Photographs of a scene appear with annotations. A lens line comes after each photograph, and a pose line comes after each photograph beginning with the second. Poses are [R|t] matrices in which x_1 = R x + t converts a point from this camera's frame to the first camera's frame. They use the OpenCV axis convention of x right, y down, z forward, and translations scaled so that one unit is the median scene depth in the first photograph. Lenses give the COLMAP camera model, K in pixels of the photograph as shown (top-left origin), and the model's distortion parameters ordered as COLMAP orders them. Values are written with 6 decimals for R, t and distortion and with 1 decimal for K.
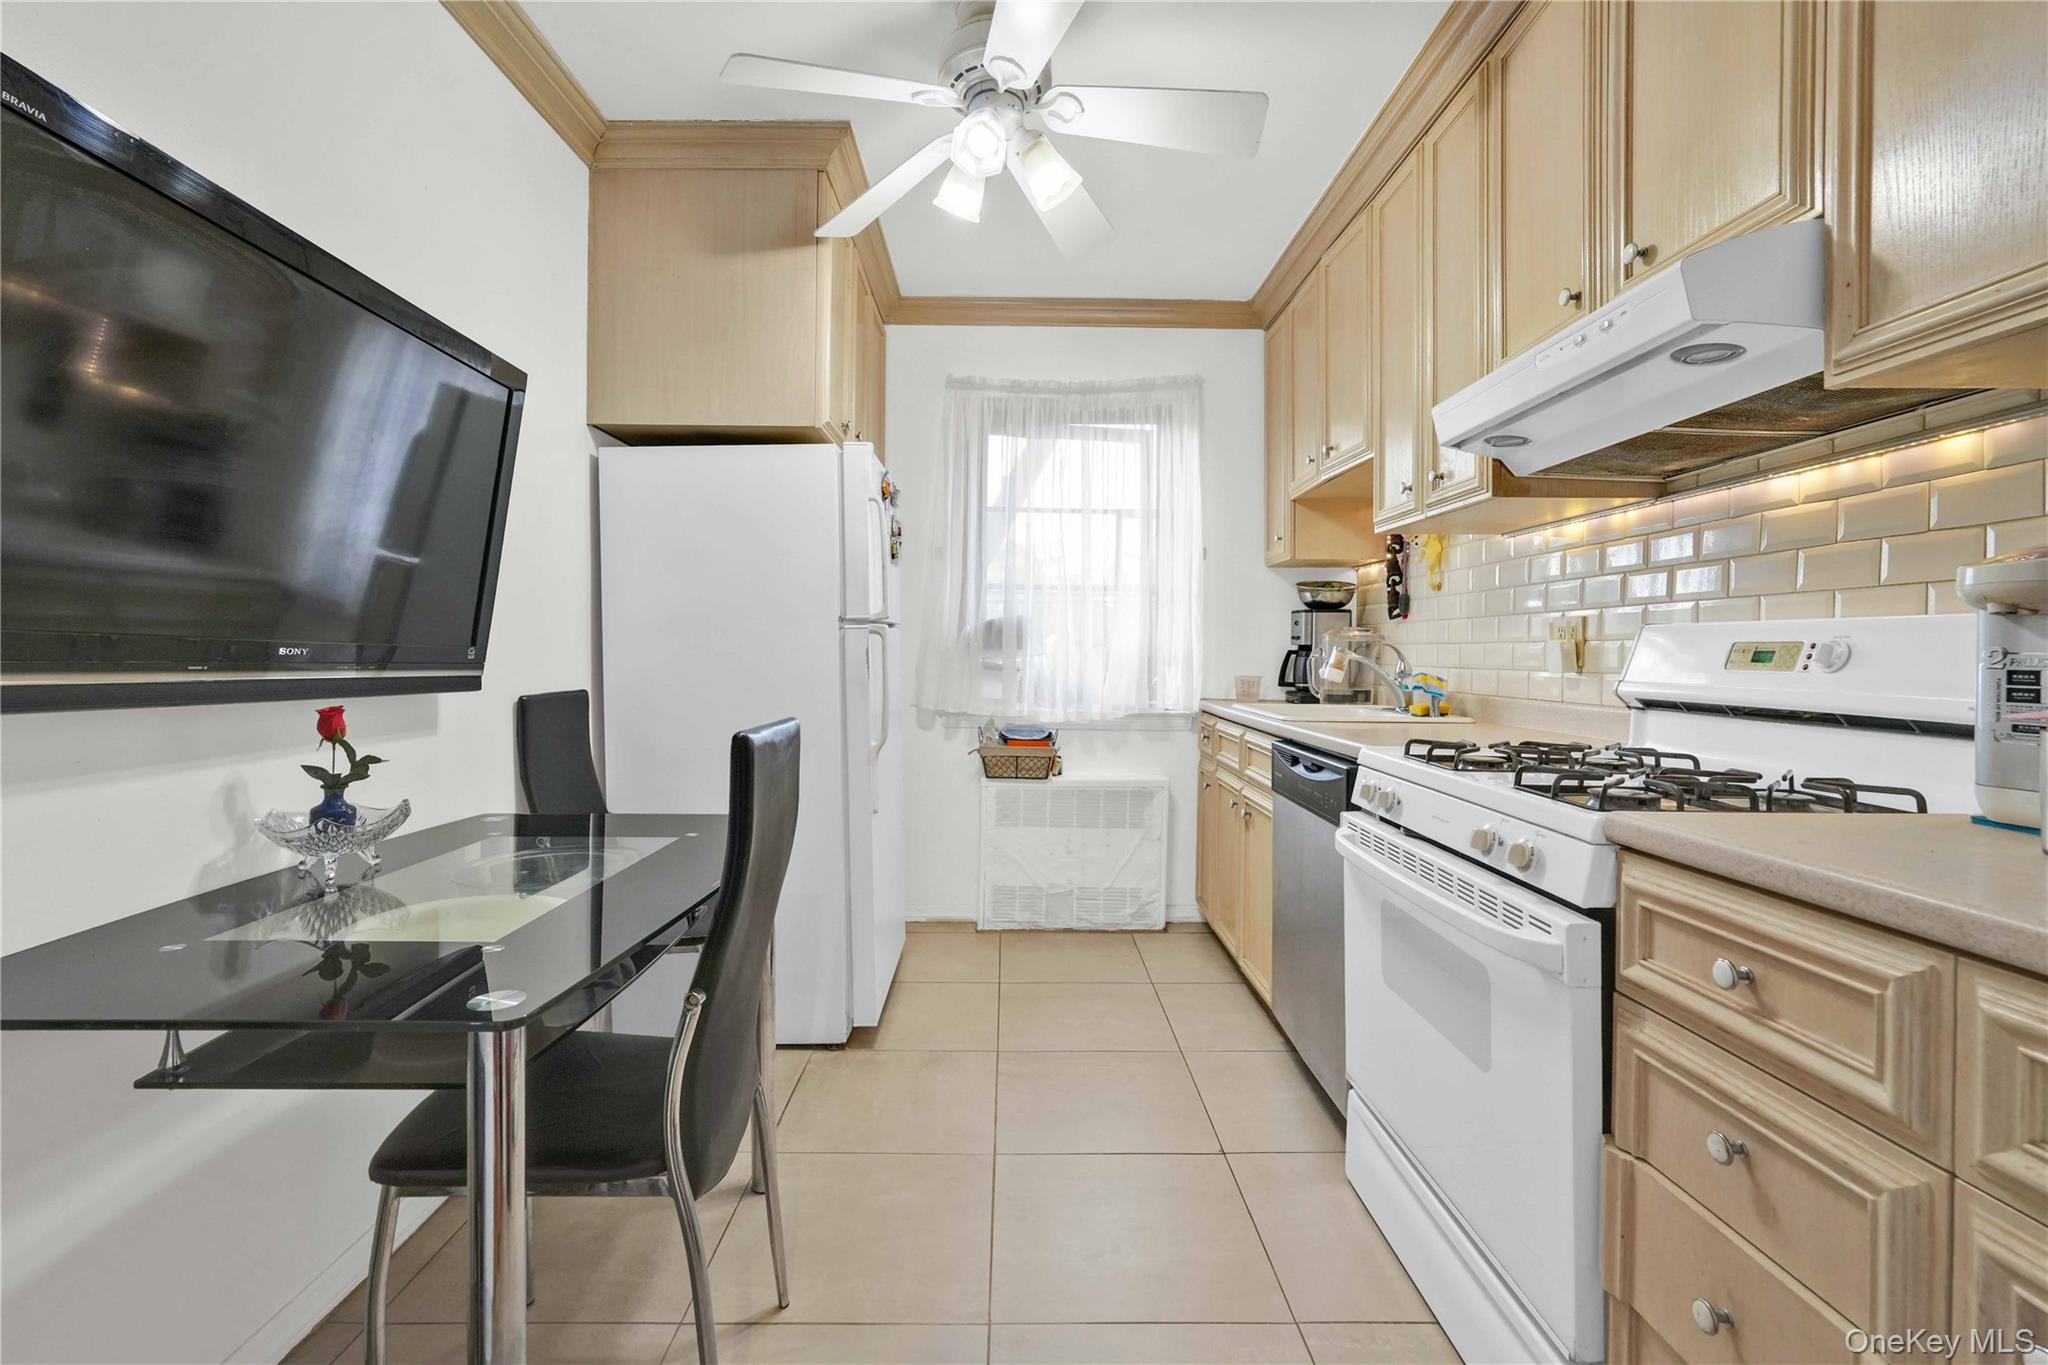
lens RADIAL K [[925.2, 0, 1024.8], [0, 925.2, 671.7], [0, 0, 1]] dist [0.000794, 0.010471]
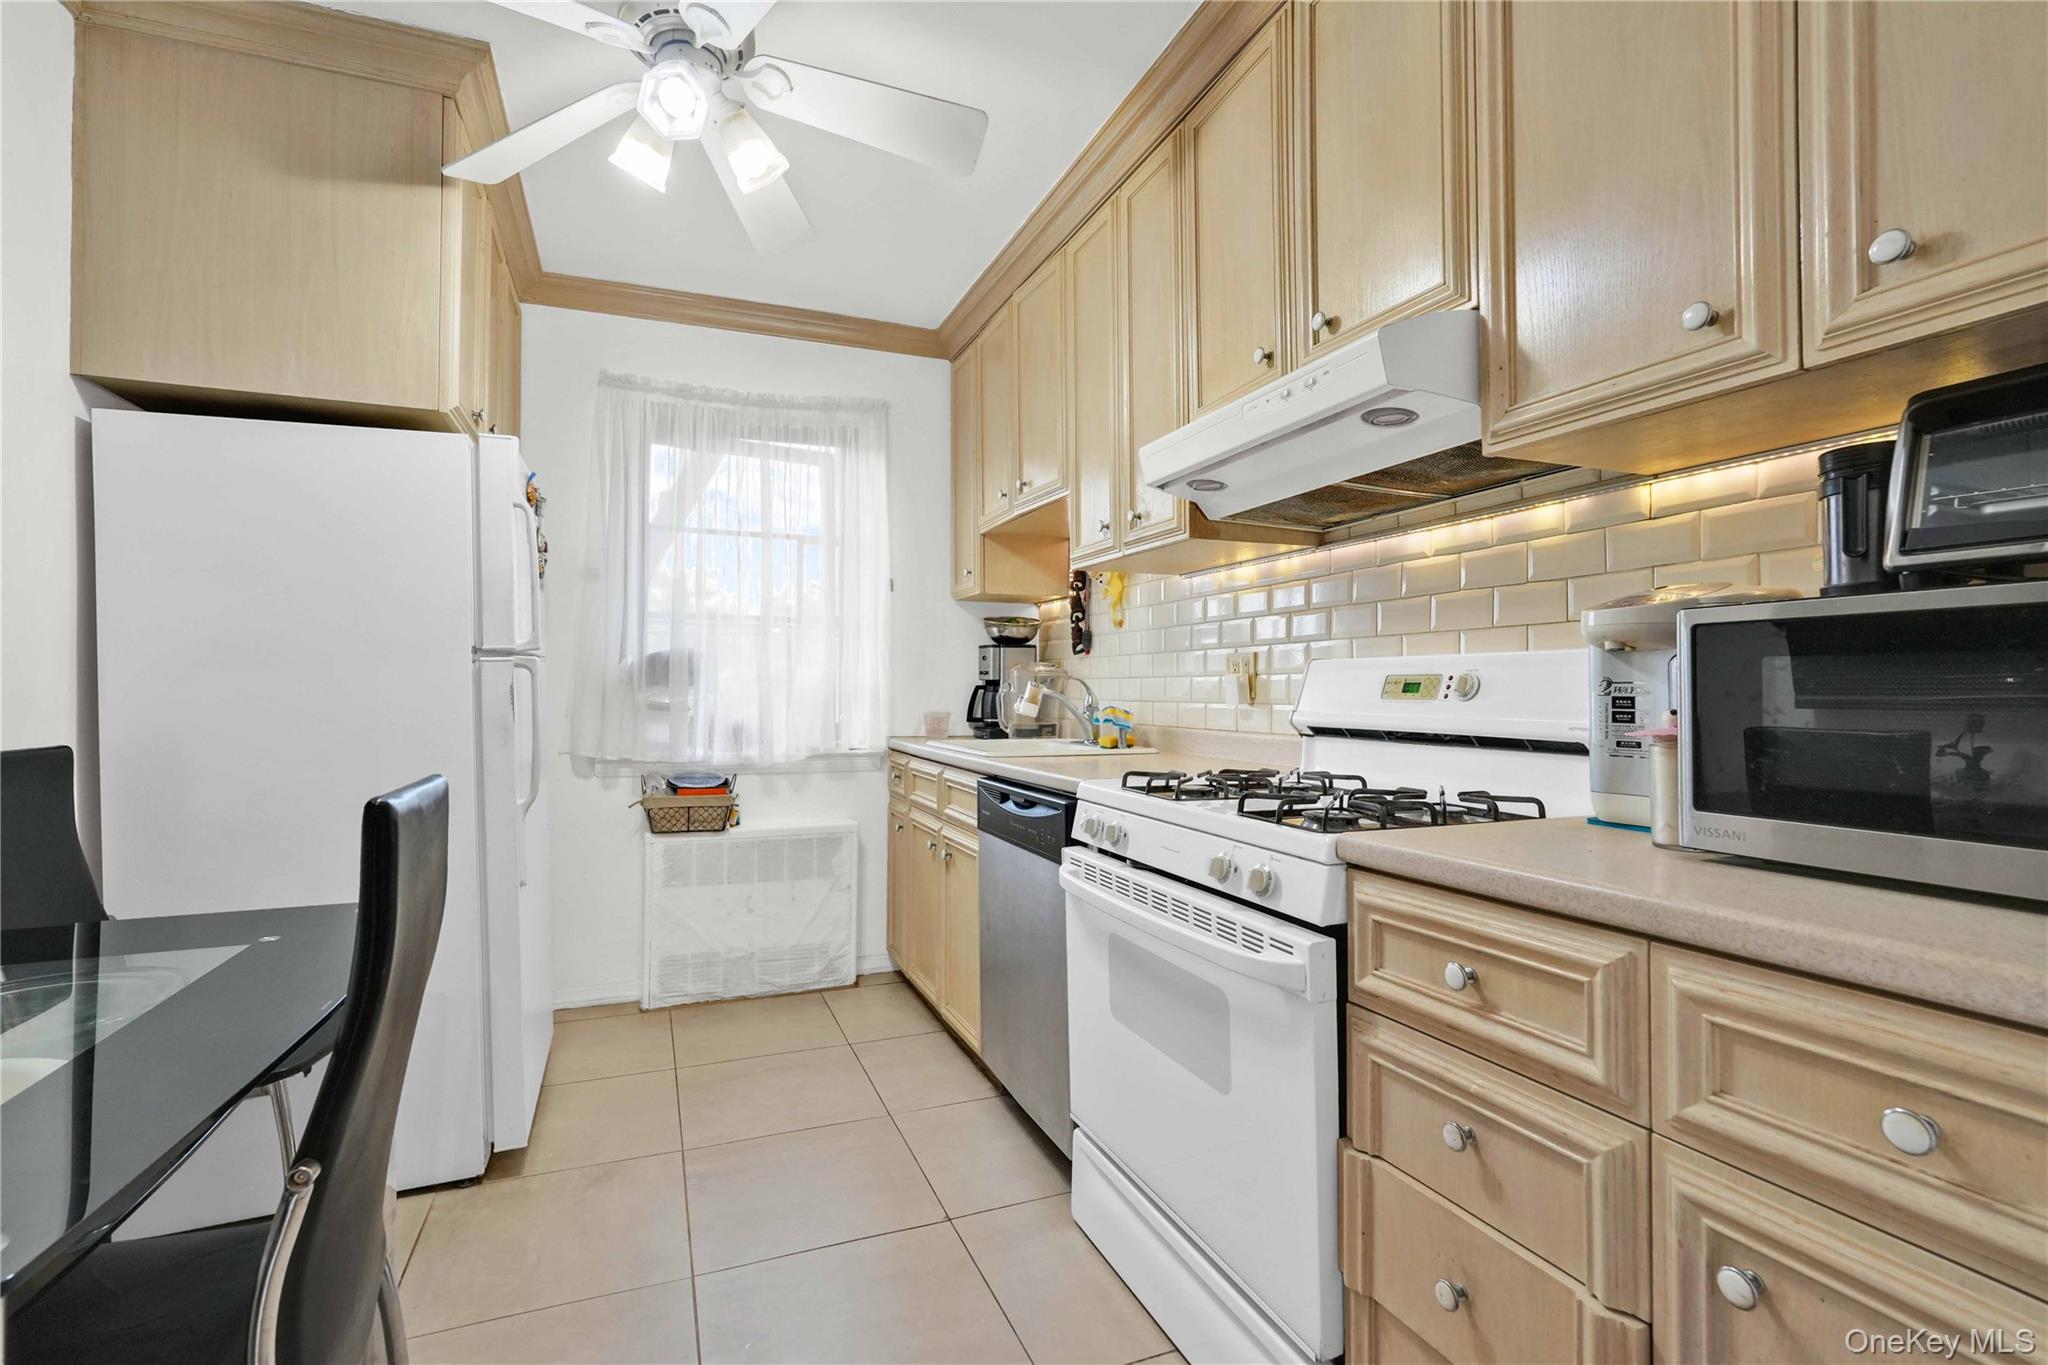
lens RADIAL K [[946.2, 0, 1014.5], [0, 946.2, 689.3], [0, 0, 1]] dist [-0.003558, 0.011130]
pose [[0.934801, -0.007307, 0.355097, -0.063386], [0.014720, 0.999726, -0.018179, -0.000146], [-0.354867, 0.022221, 0.934653, 0.068465]]
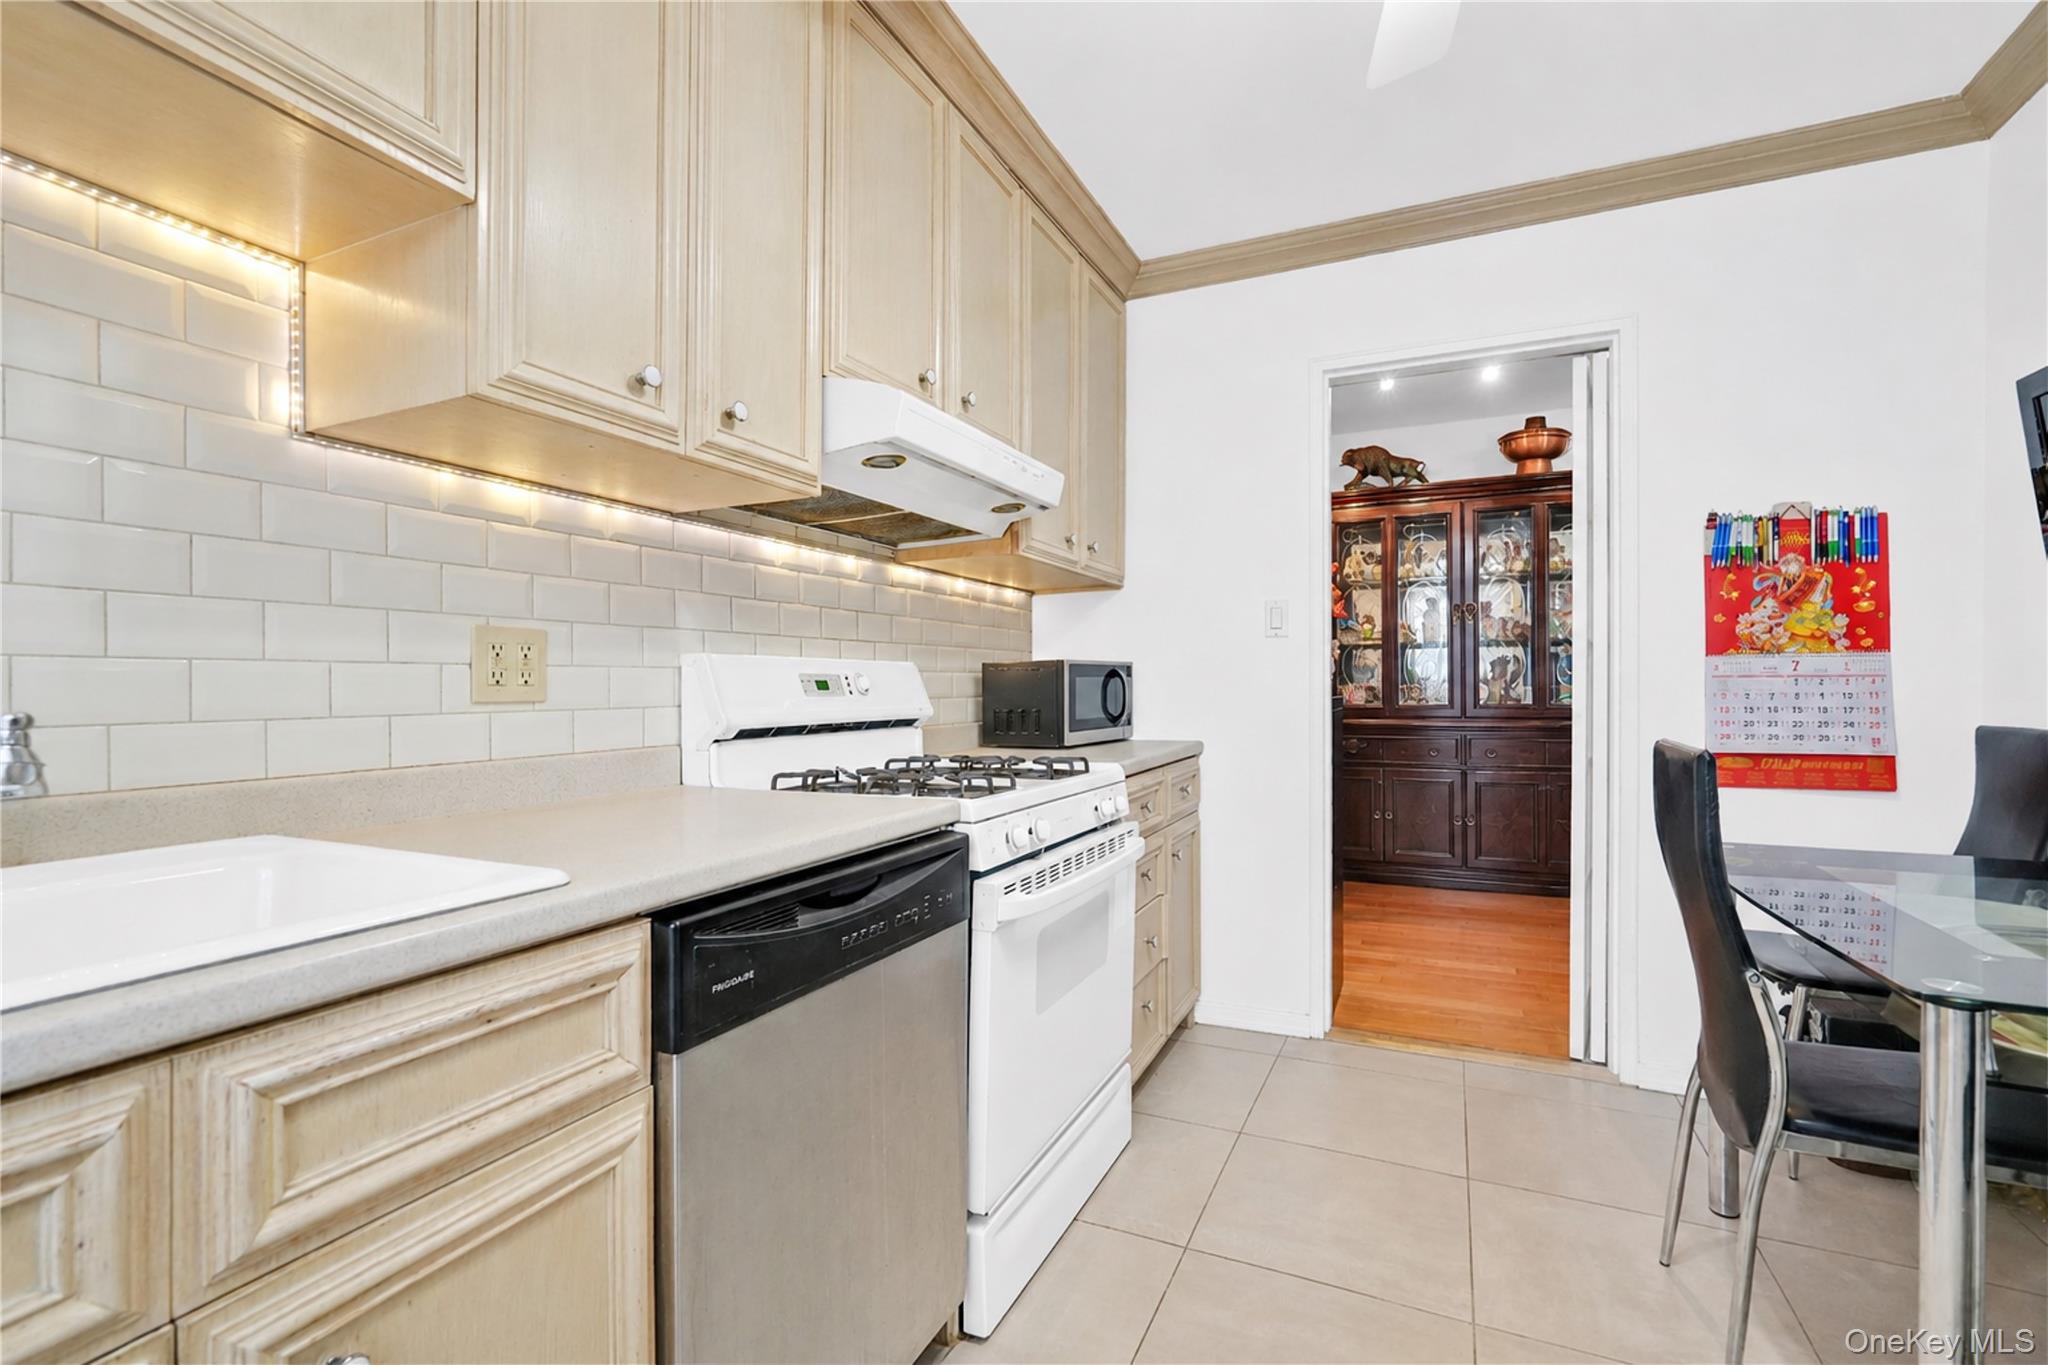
lens RADIAL K [[925.2, 0, 1024.8], [0, 925.2, 671.7], [0, 0, 1]] dist [0.000794, 0.010471]
pose [[-0.901524, 0.001115, 0.432728, -0.023220], [0.005032, 0.999956, 0.007907, -0.036194], [-0.432700, 0.009306, -0.901490, 1.666227]]
